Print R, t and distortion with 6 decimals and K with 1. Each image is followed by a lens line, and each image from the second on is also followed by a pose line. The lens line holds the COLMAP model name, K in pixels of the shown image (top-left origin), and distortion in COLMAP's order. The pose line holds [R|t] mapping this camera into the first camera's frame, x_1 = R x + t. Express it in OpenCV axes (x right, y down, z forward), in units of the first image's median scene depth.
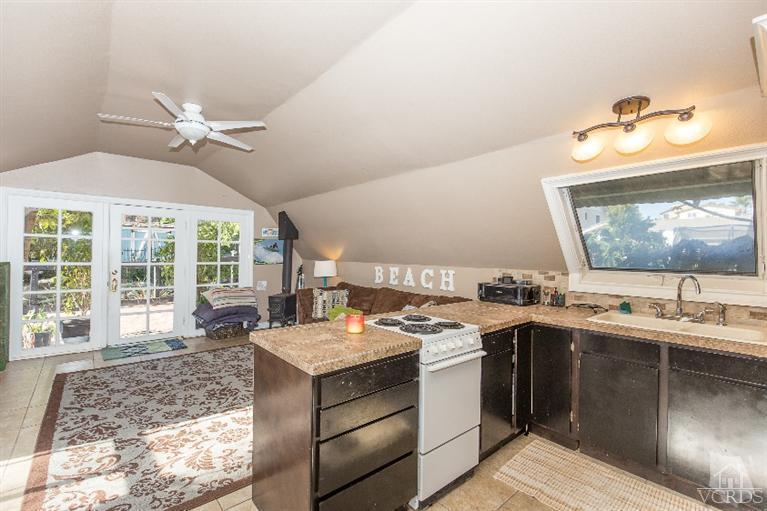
lens RADIAL K [[341.8, 0, 383.5], [0, 341.8, 255.5], [0, 0, 1]] dist [-0.002238, -0.000685]
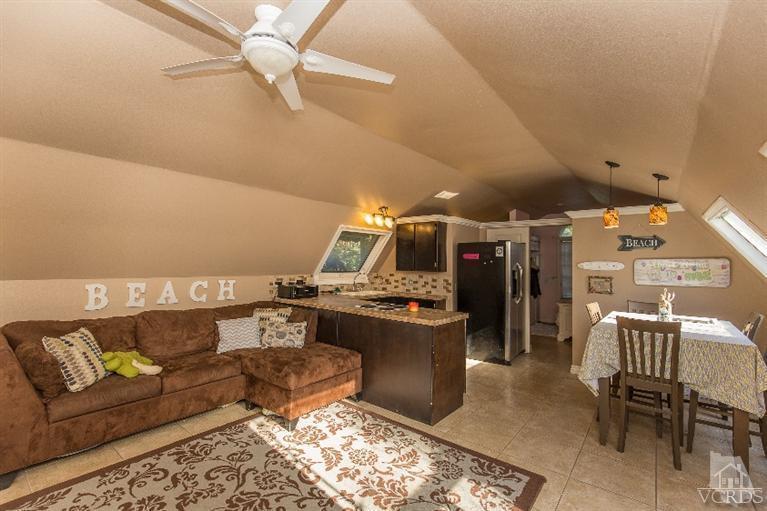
lens RADIAL K [[341.8, 0, 383.5], [0, 341.8, 255.5], [0, 0, 1]] dist [-0.002238, -0.000685]
pose [[-0.182649, 0.014912, 0.983065, -1.325932], [-0.010987, 0.999792, -0.017207, -0.026632], [-0.983117, -0.013944, -0.182447, 1.061152]]
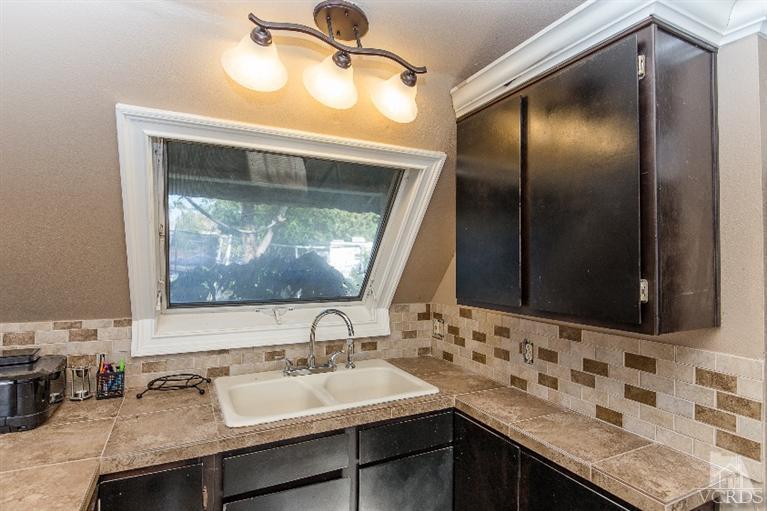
lens RADIAL K [[397.7, 0, 383.5], [0, 397.7, 255.5], [0, 0, 1]] dist [-0.000088, -0.000245]
pose [[0.244900, 0.012330, 0.969470, 0.087980], [0.000716, 0.999917, -0.012898, -0.036805], [-0.969548, 0.003853, 0.244871, 0.569498]]
